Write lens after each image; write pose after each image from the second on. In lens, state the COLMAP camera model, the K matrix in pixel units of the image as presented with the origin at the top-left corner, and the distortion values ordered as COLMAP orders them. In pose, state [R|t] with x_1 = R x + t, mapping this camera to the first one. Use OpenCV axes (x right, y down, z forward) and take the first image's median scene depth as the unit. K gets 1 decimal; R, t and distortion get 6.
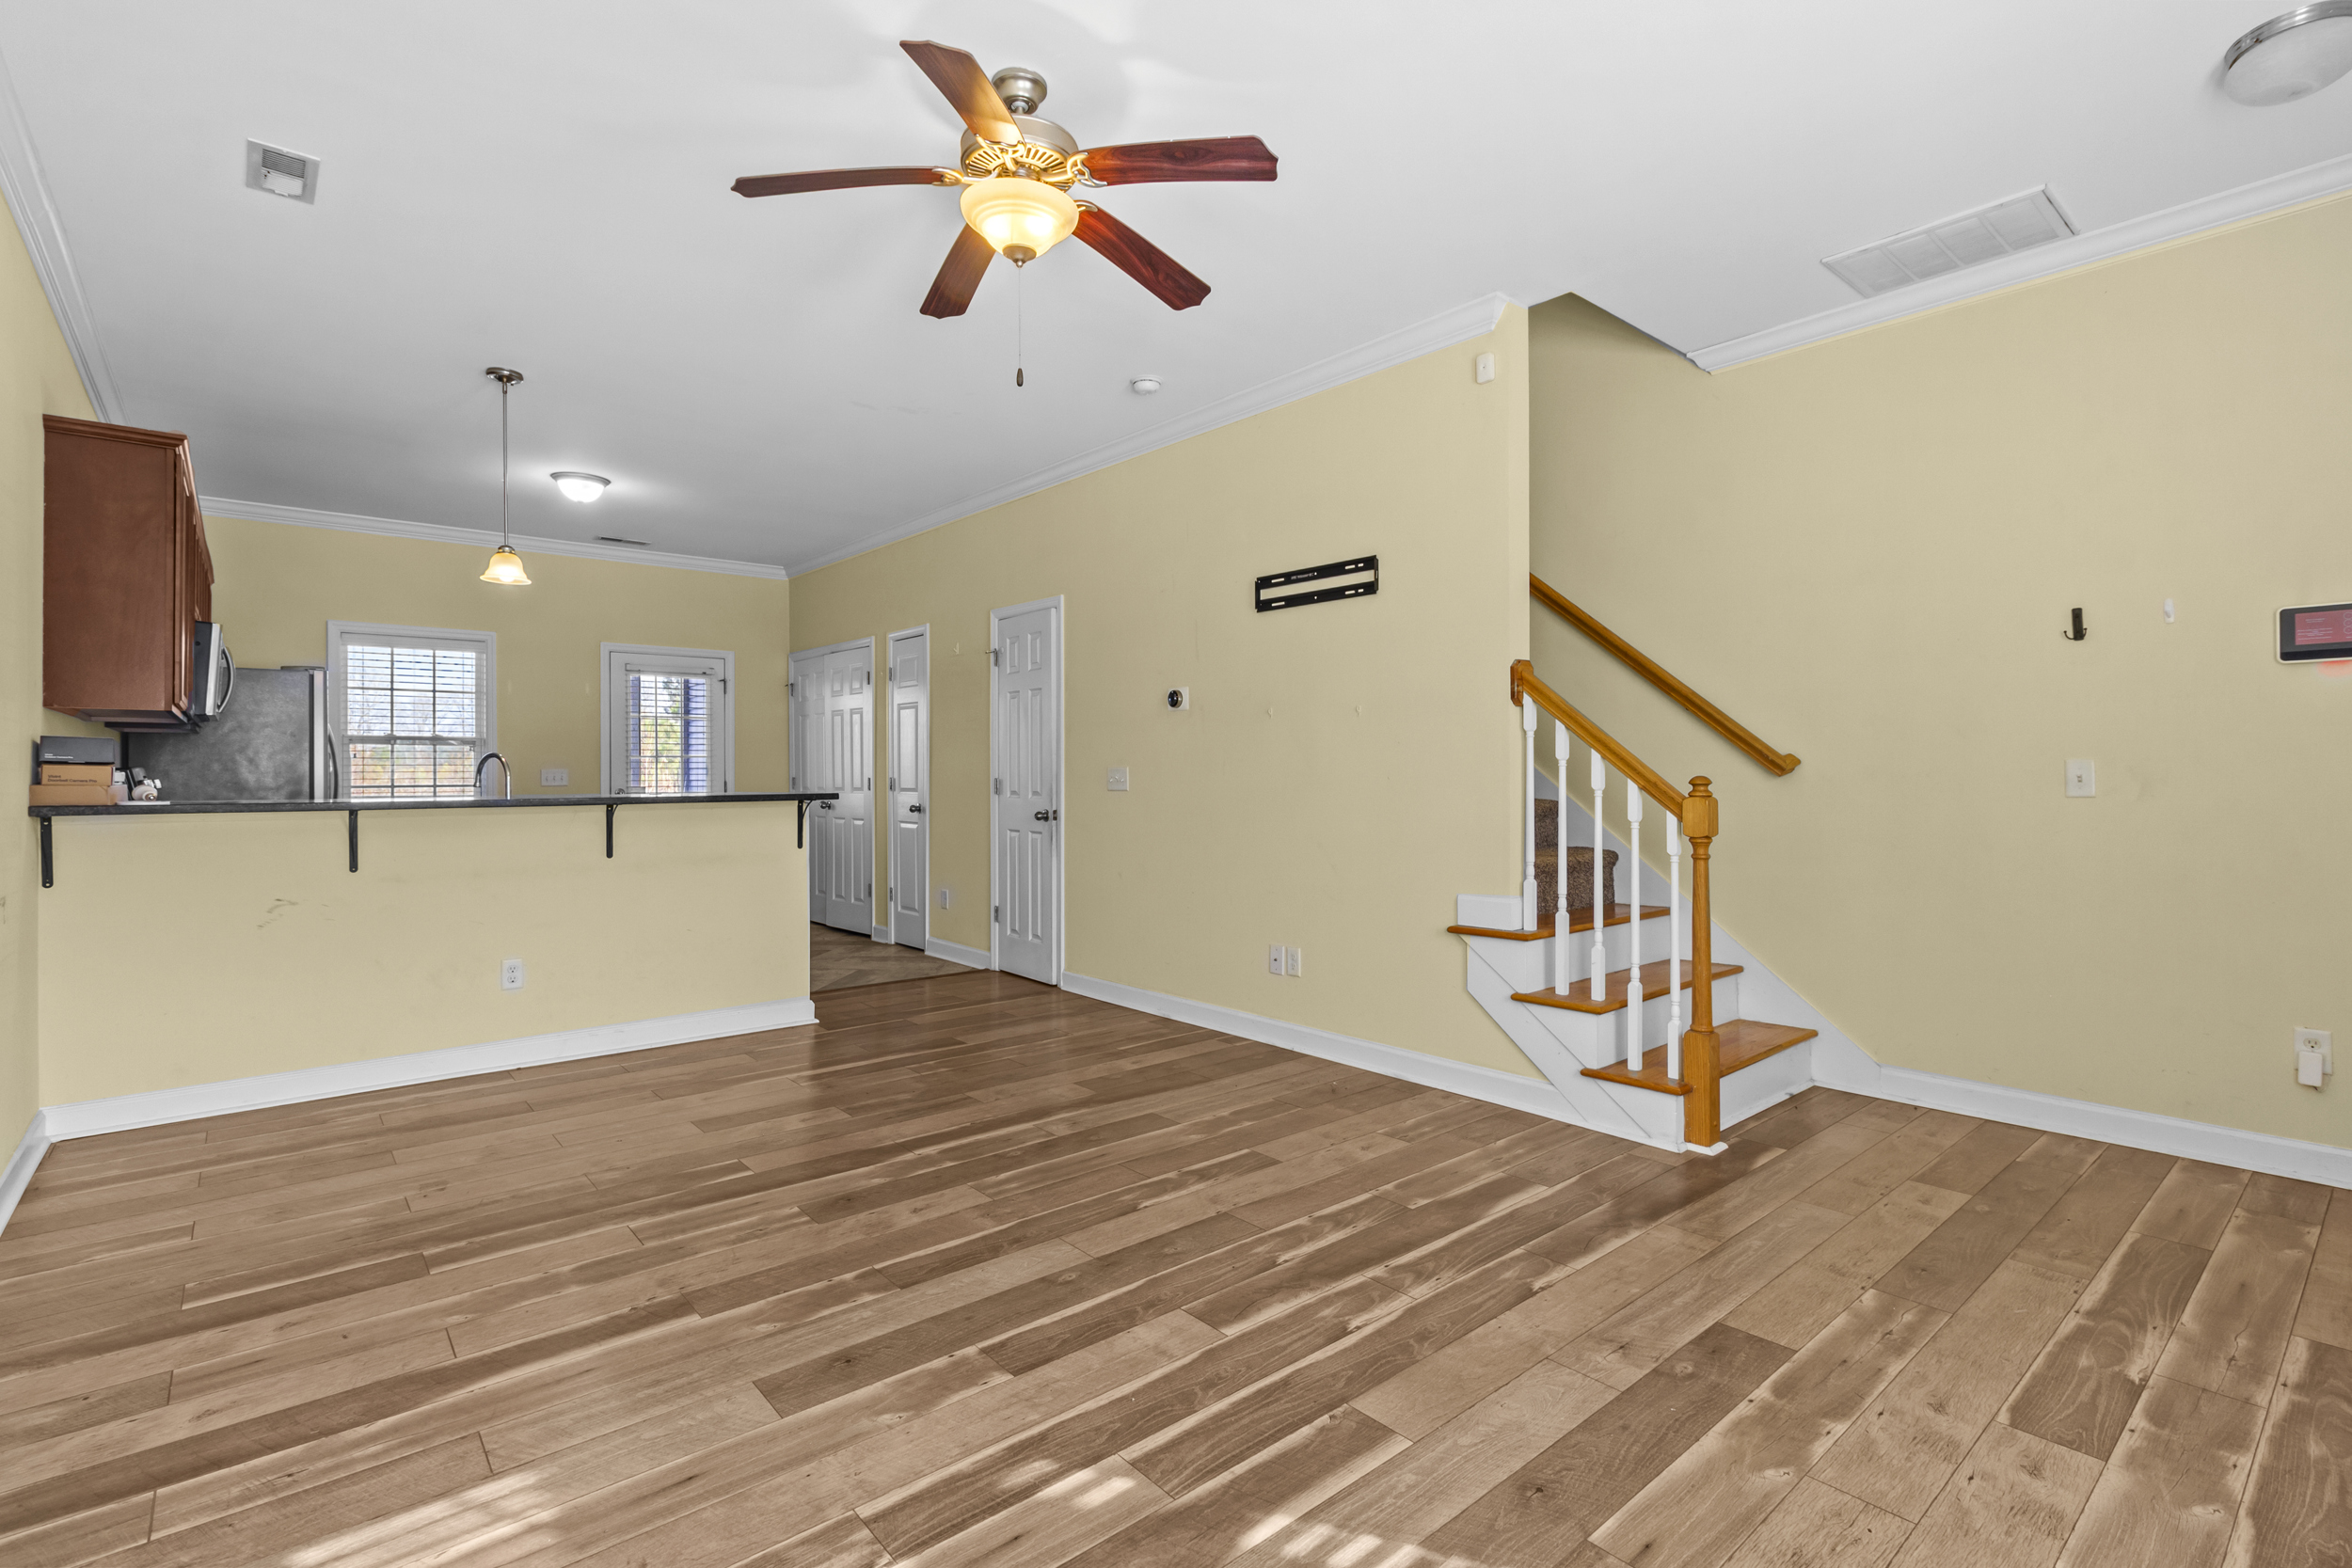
lens RADIAL K [[1088.3, 0, 1188.6], [0, 1088.3, 769.1], [0, 0, 1]] dist [0.002606, -0.000405]
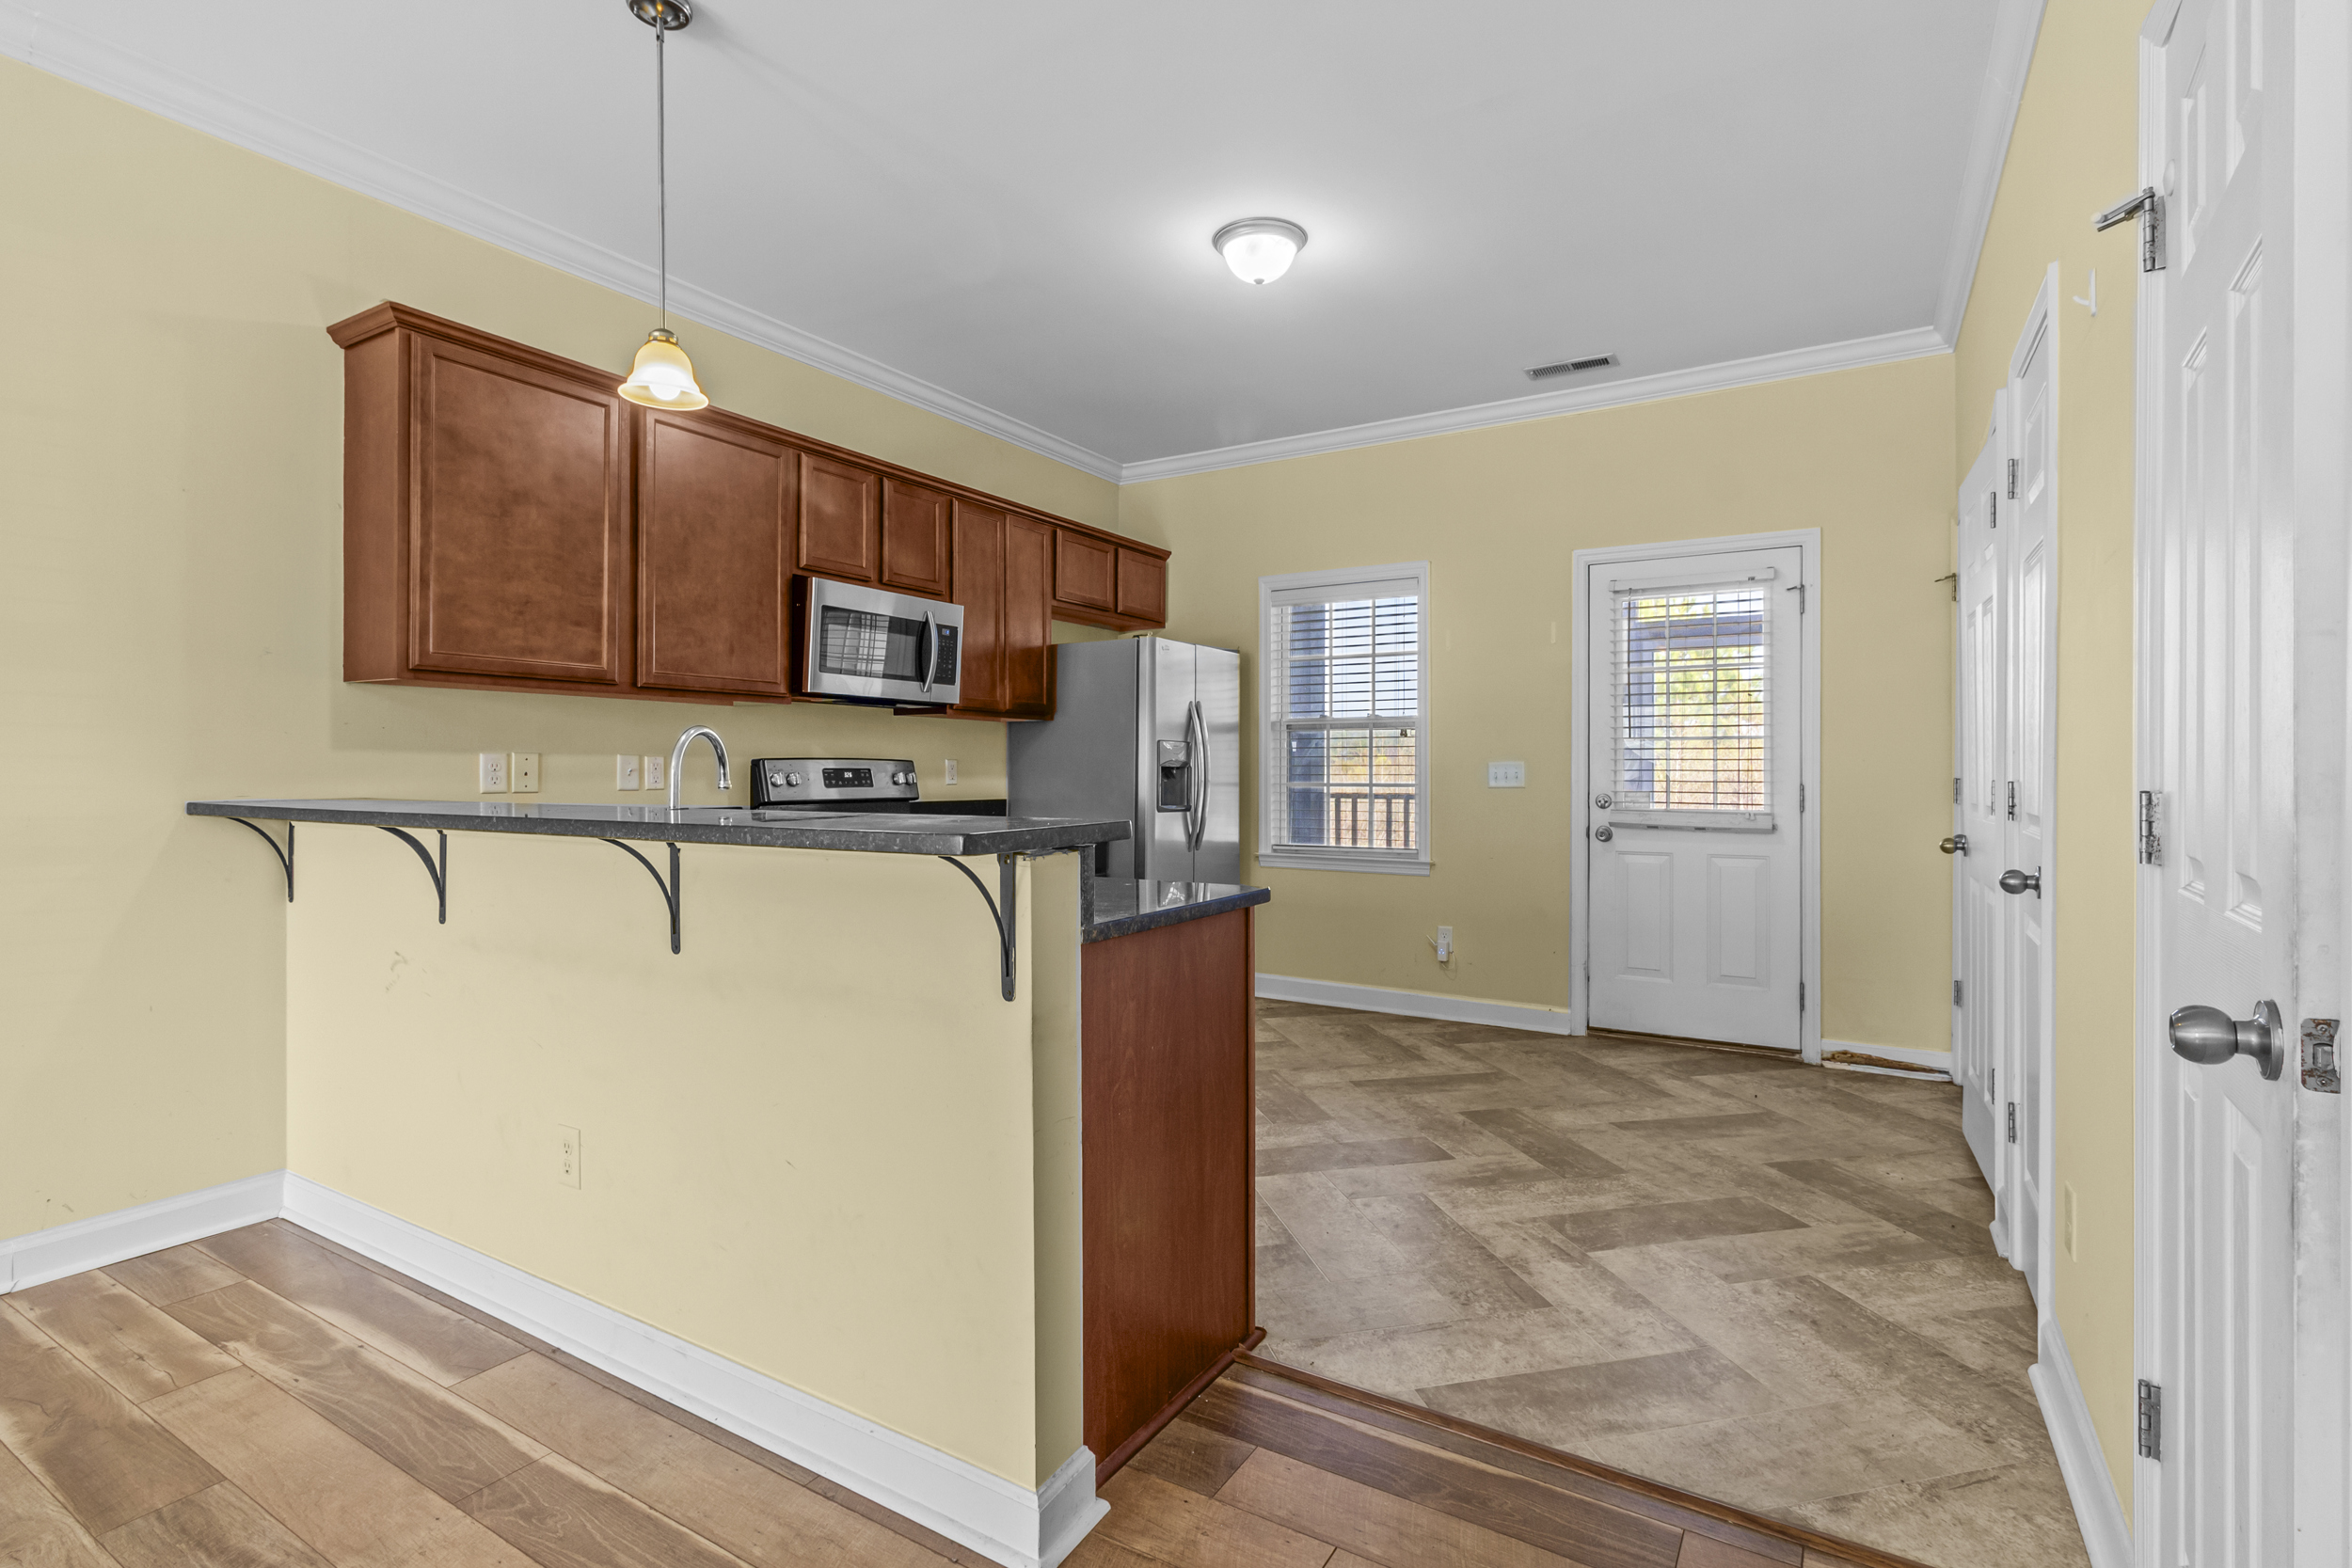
lens RADIAL K [[1105.1, 0, 1183.0], [0, 1105.1, 776.5], [0, 0, 1]] dist [0.001574, -0.000004]
pose [[0.308652, 0.008566, -0.951136, -0.056917], [0.000285, 0.999959, 0.009098, 0.007343], [0.951175, -0.003079, 0.308637, 1.576595]]
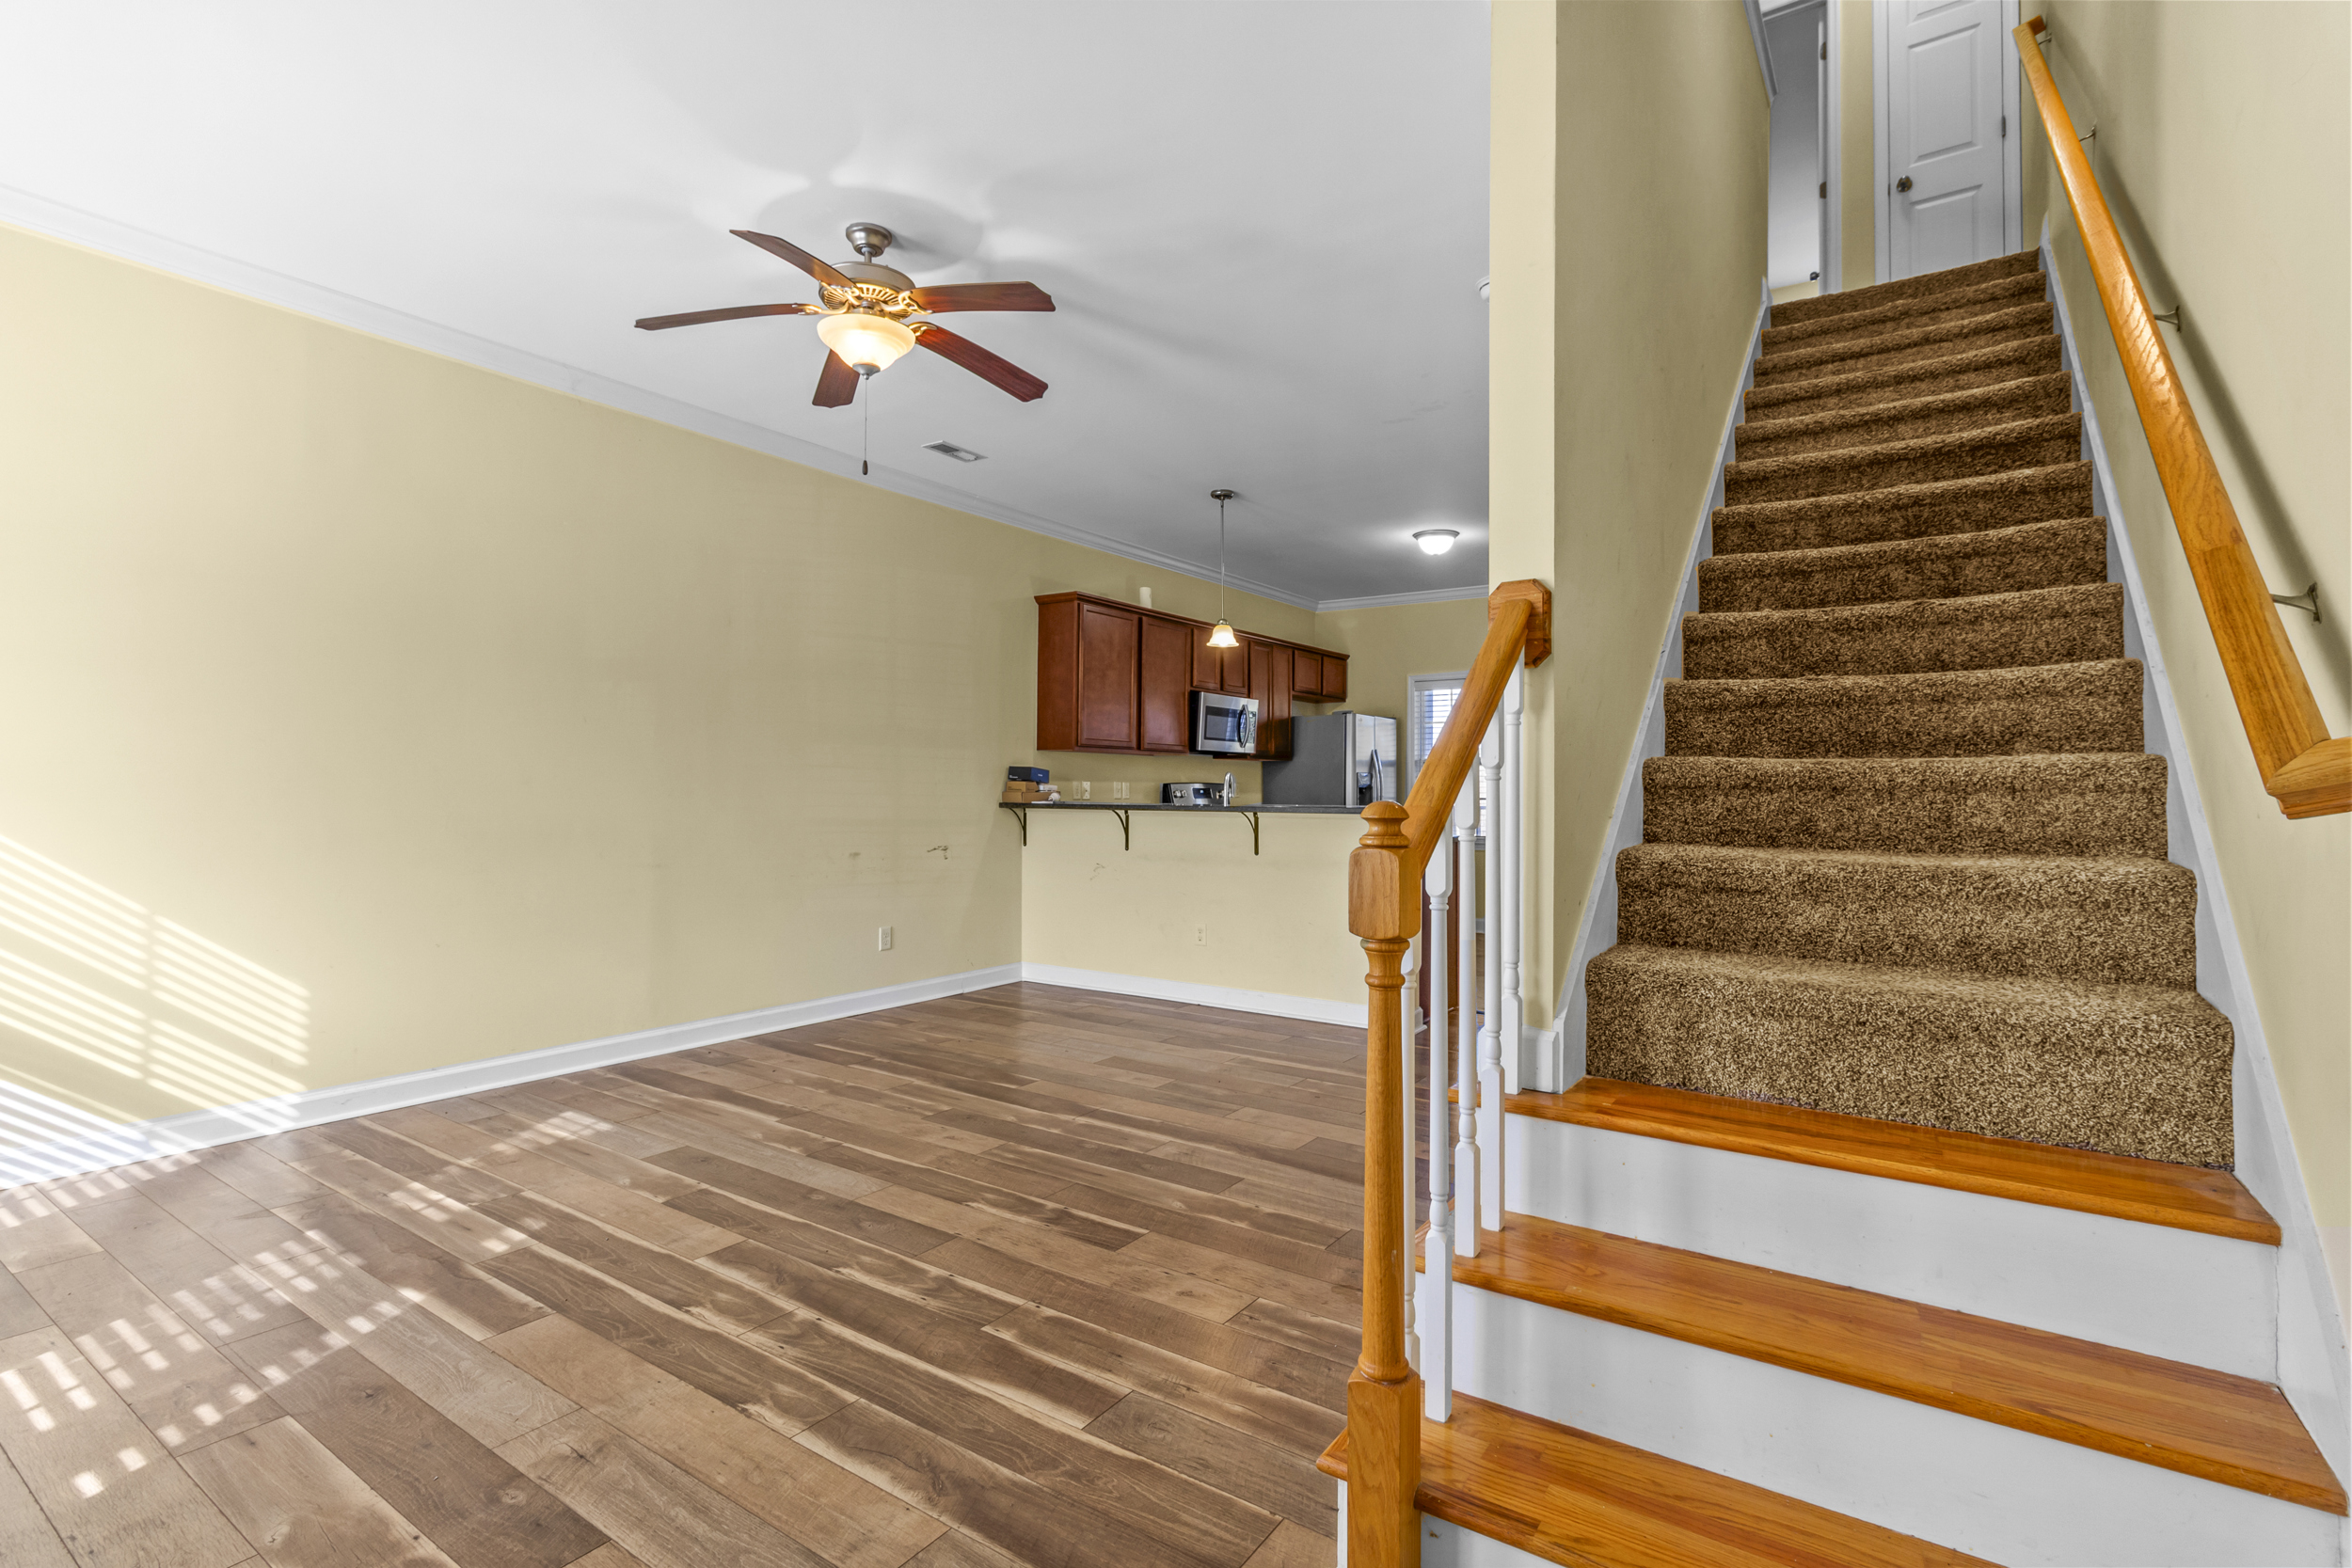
lens RADIAL K [[1088.3, 0, 1188.6], [0, 1088.3, 769.1], [0, 0, 1]] dist [0.002606, -0.000405]
pose [[0.262761, -0.011690, -0.964790, 0.978407], [-0.003761, 0.999907, -0.013140, -0.000900], [0.964854, 0.007082, 0.262692, 0.887496]]
